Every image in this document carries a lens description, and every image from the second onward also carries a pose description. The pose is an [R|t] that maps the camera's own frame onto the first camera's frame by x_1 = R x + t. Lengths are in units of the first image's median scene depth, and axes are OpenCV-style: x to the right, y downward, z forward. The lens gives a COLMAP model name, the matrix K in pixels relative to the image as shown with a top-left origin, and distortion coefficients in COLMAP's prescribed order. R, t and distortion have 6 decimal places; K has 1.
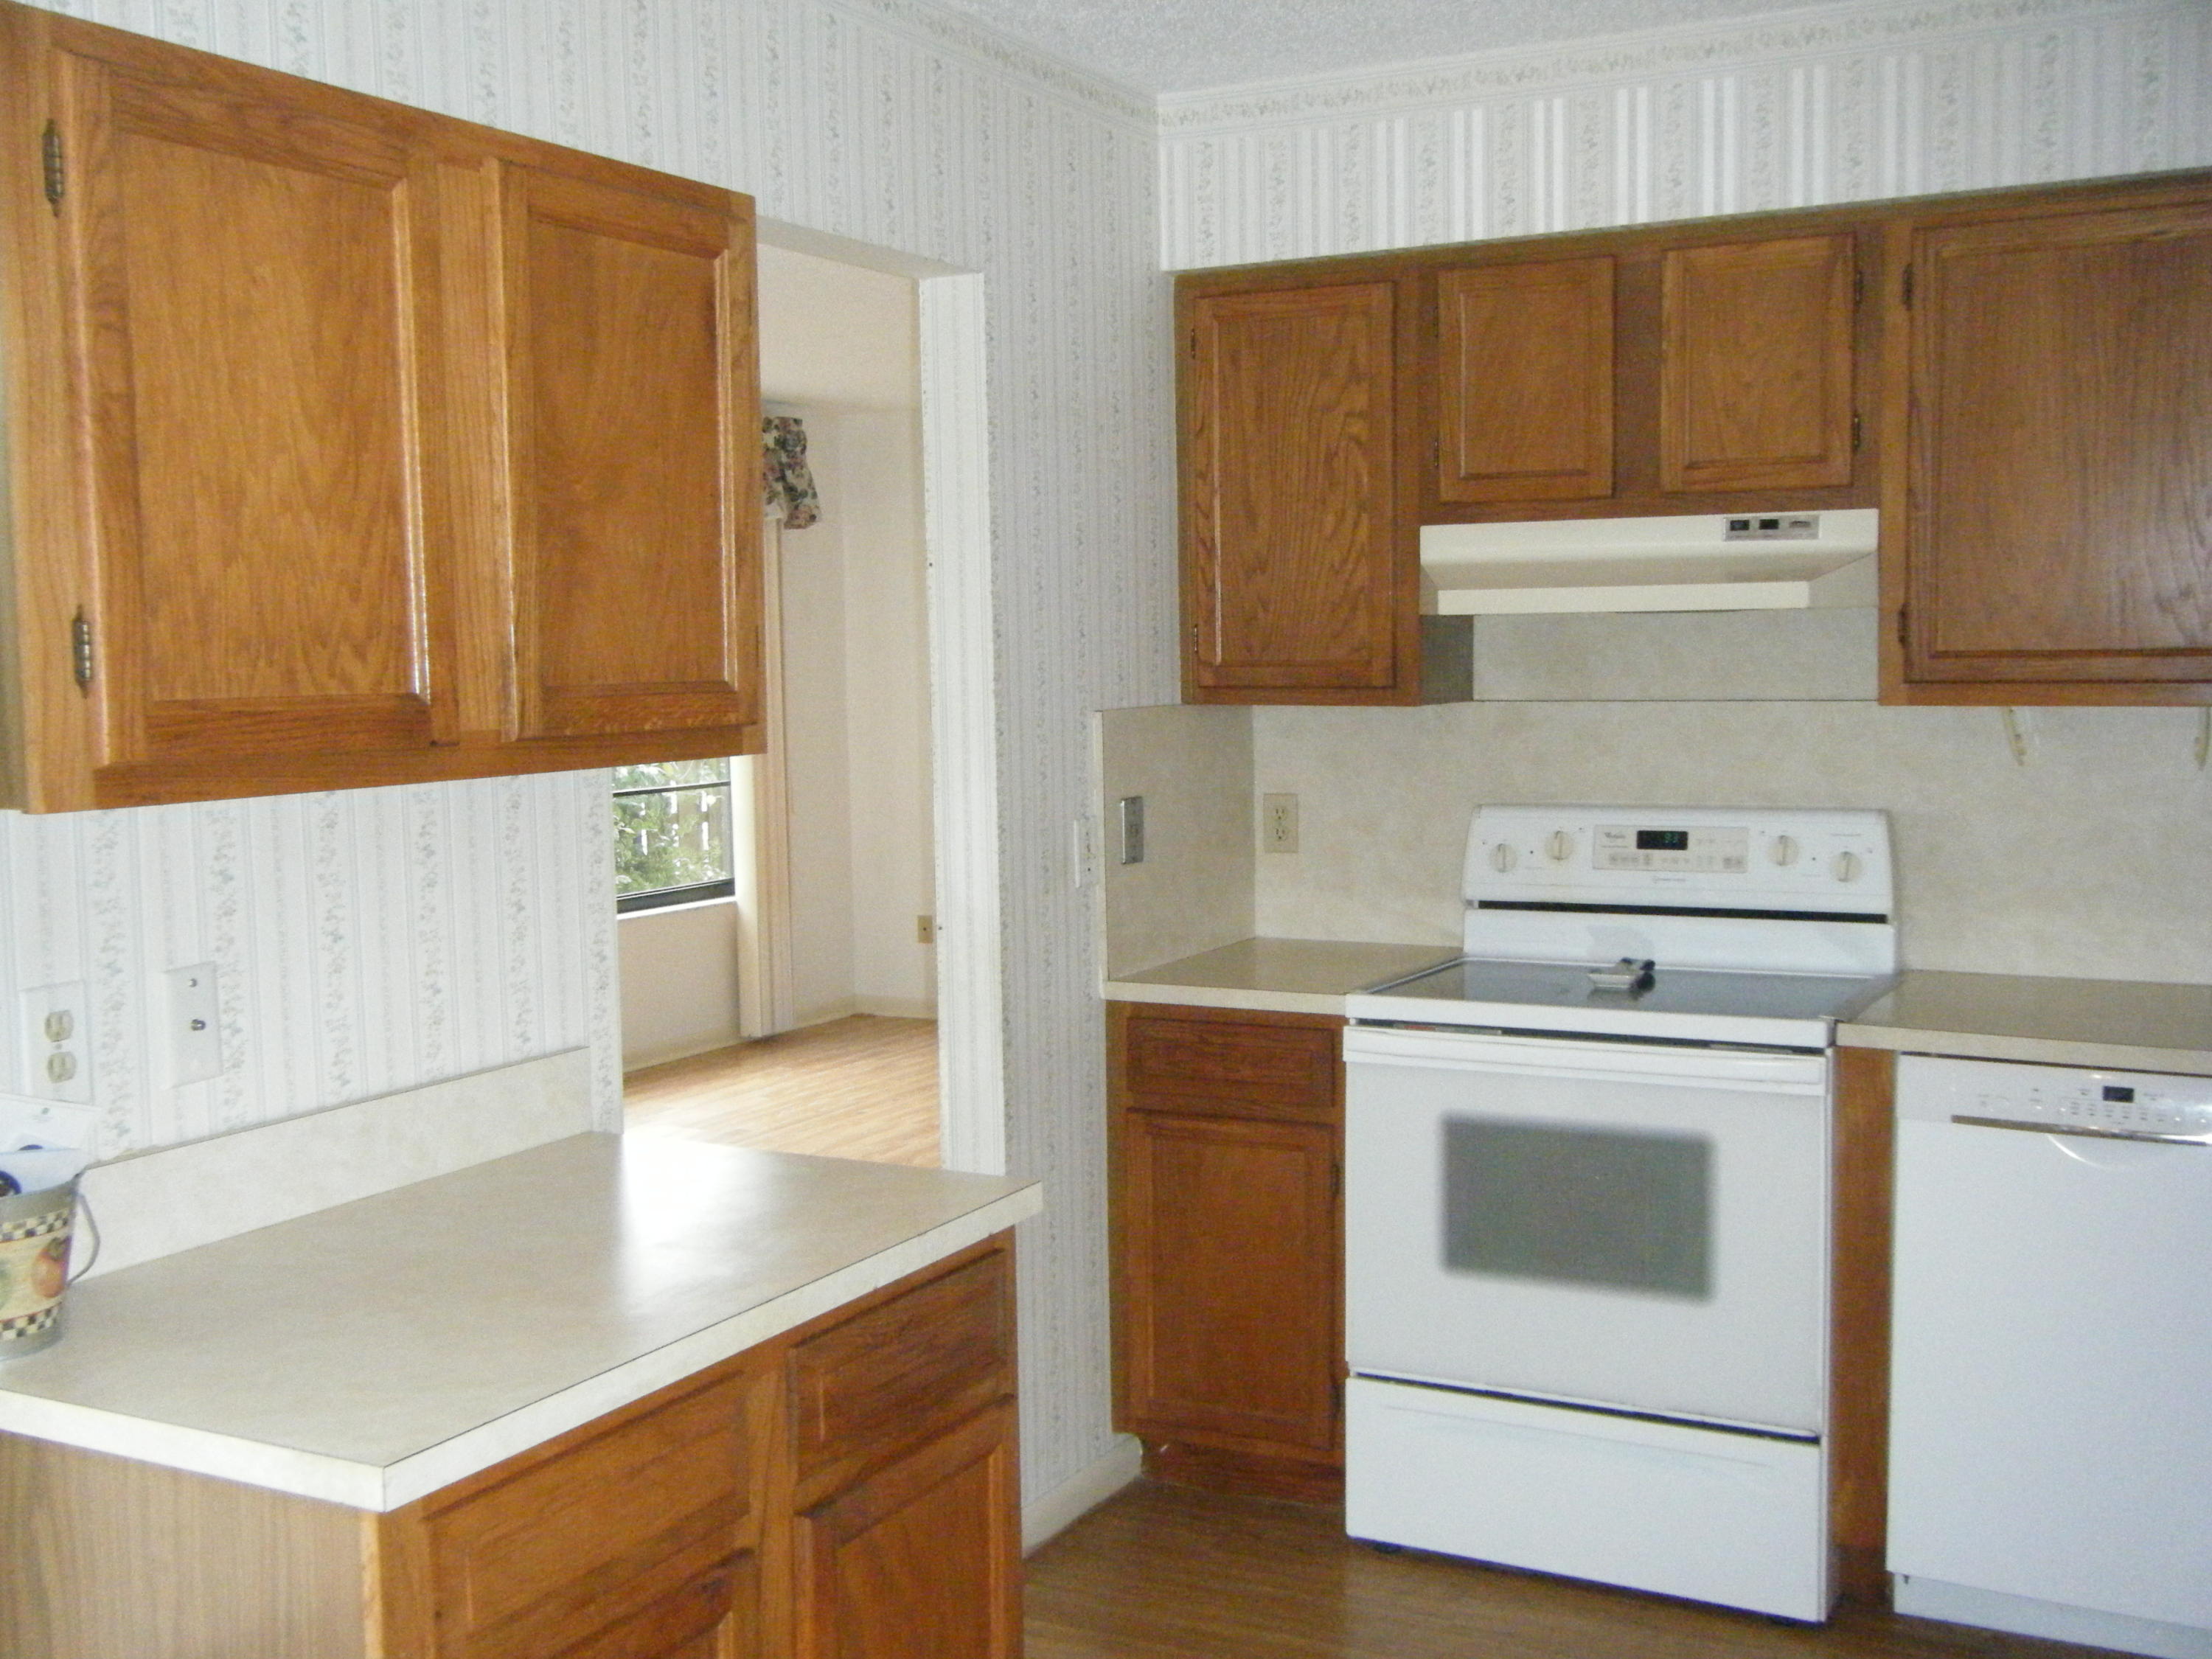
lens RADIAL K [[2269.1, 0, 1106.0], [0, 2269.1, 829.5], [0, 0, 1]] dist [-0.013600, 0.003872]
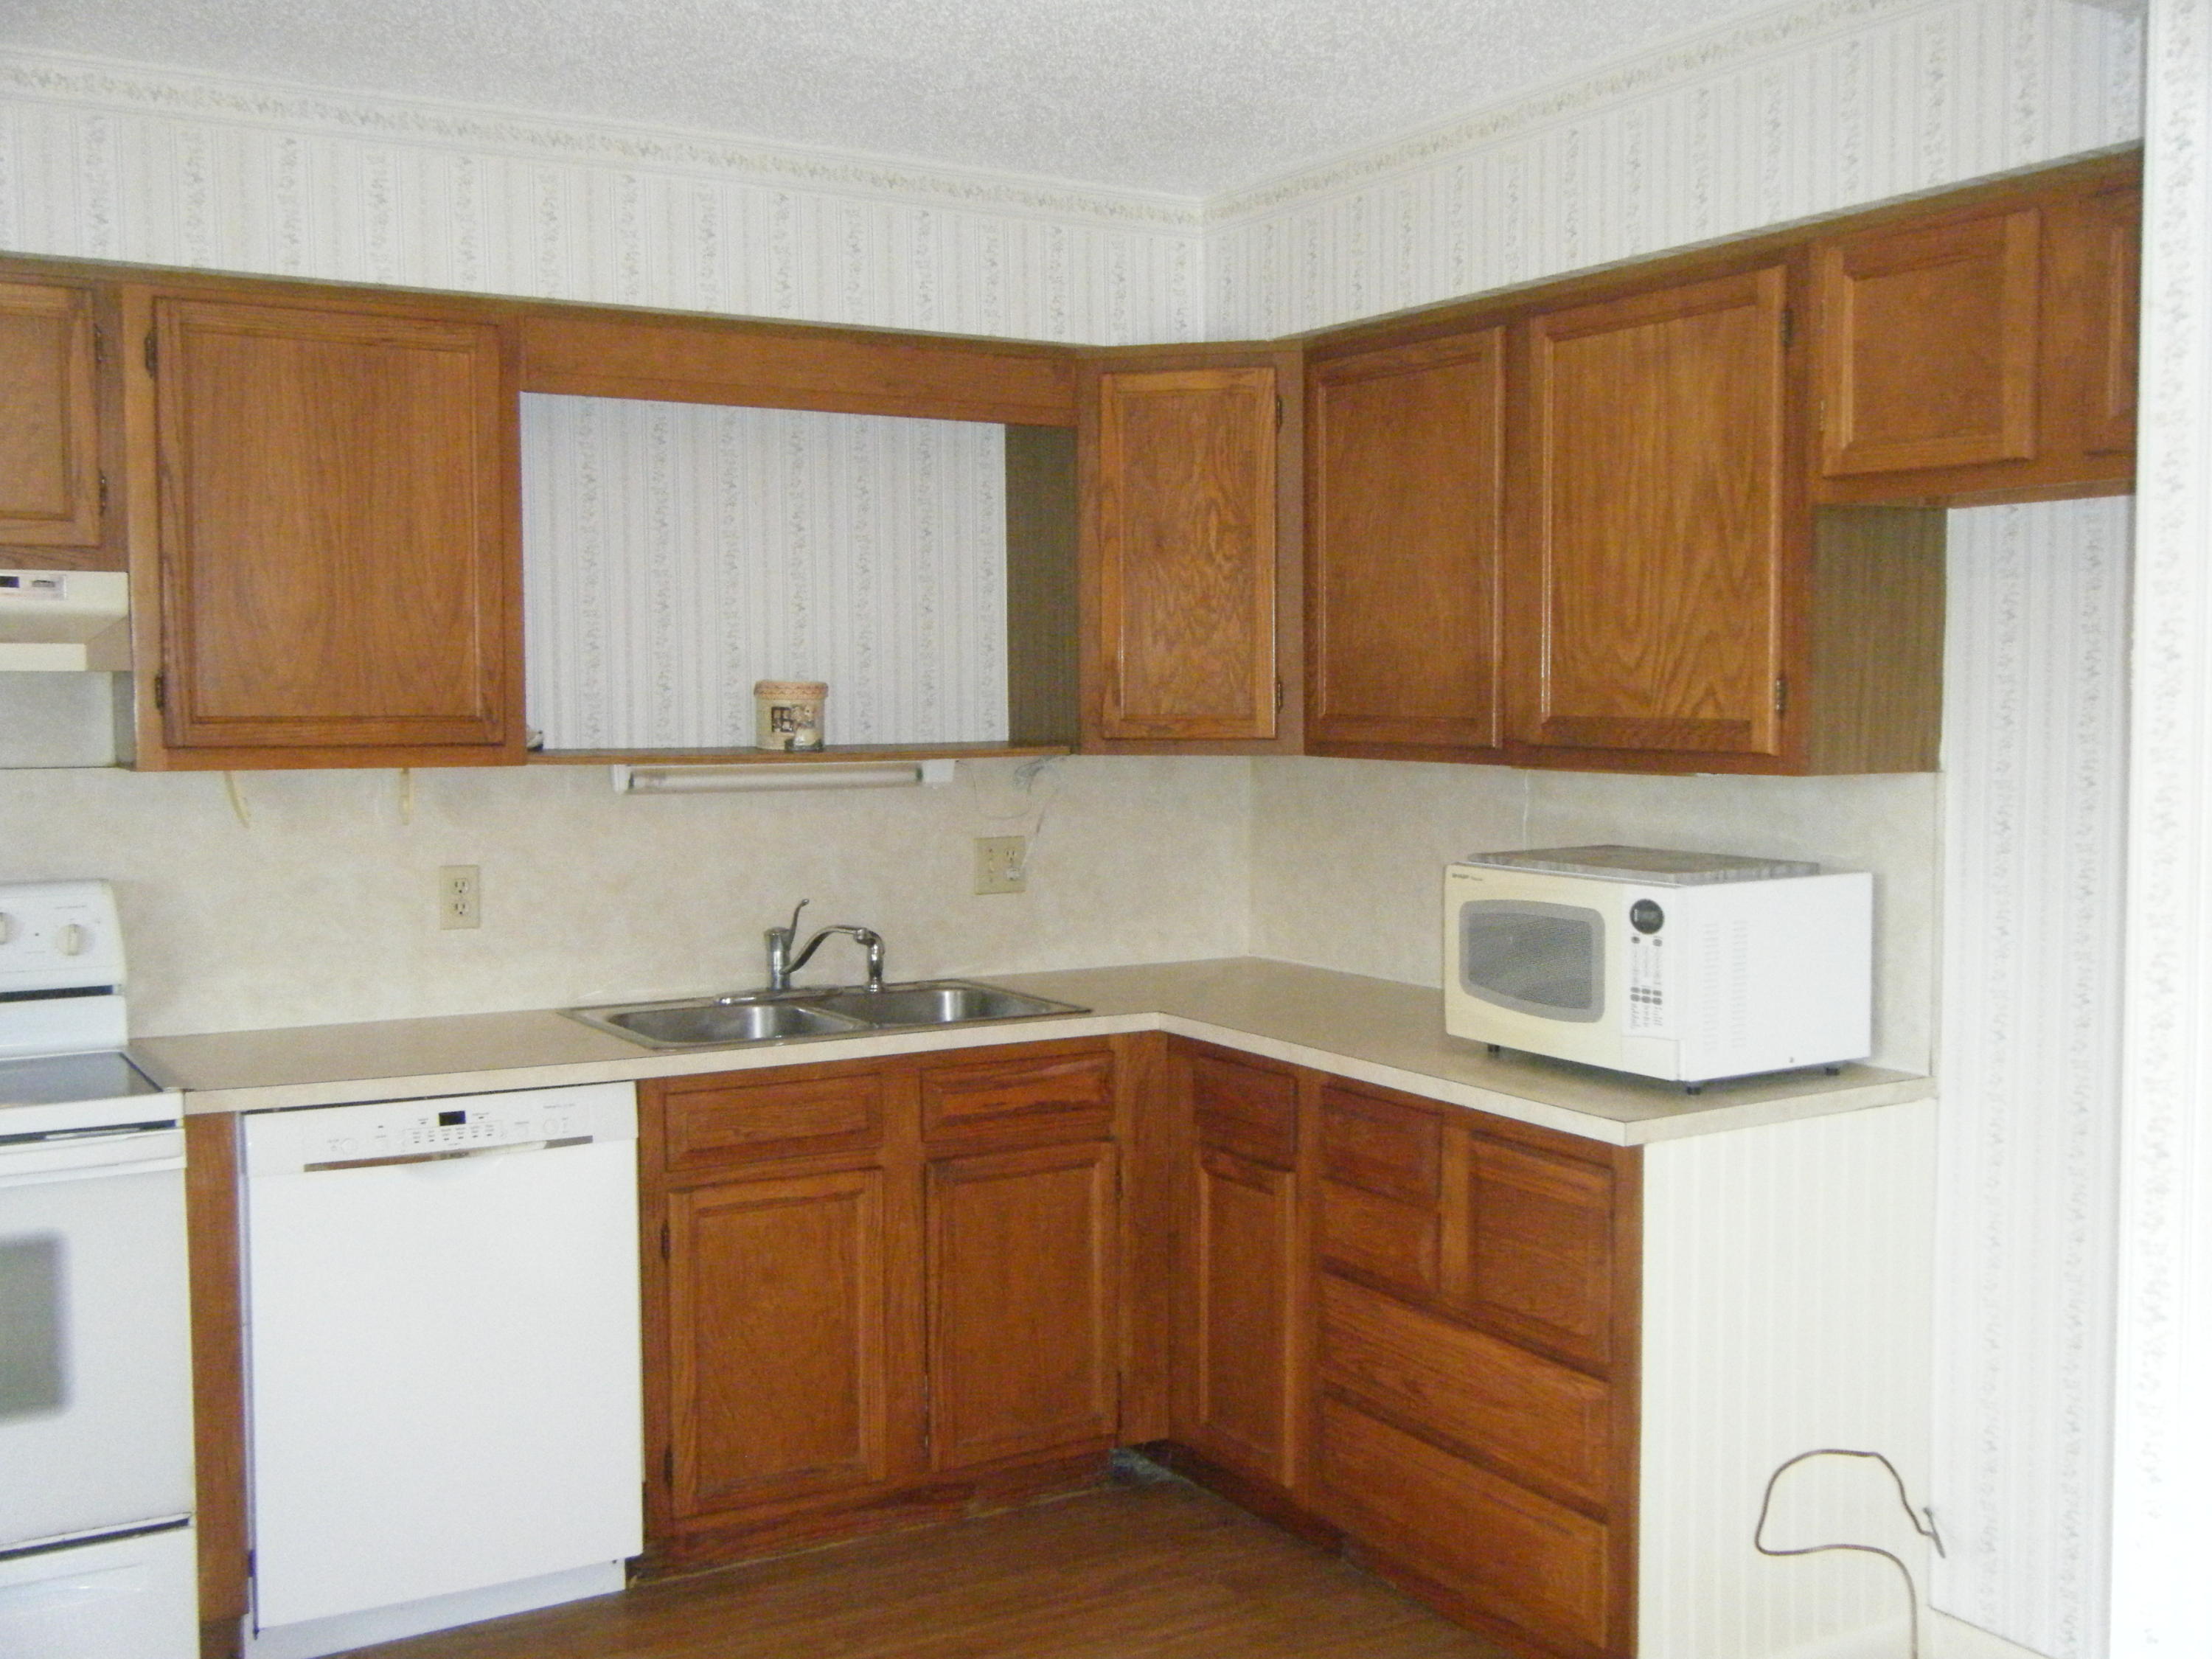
lens RADIAL K [[2269.1, 0, 1106.0], [0, 2269.1, 829.5], [0, 0, 1]] dist [-0.013600, 0.003872]
pose [[0.511492, -0.036712, 0.858503, -0.293393], [0.064236, 0.997925, 0.004402, -0.006935], [-0.856884, 0.052895, 0.512789, 0.135639]]
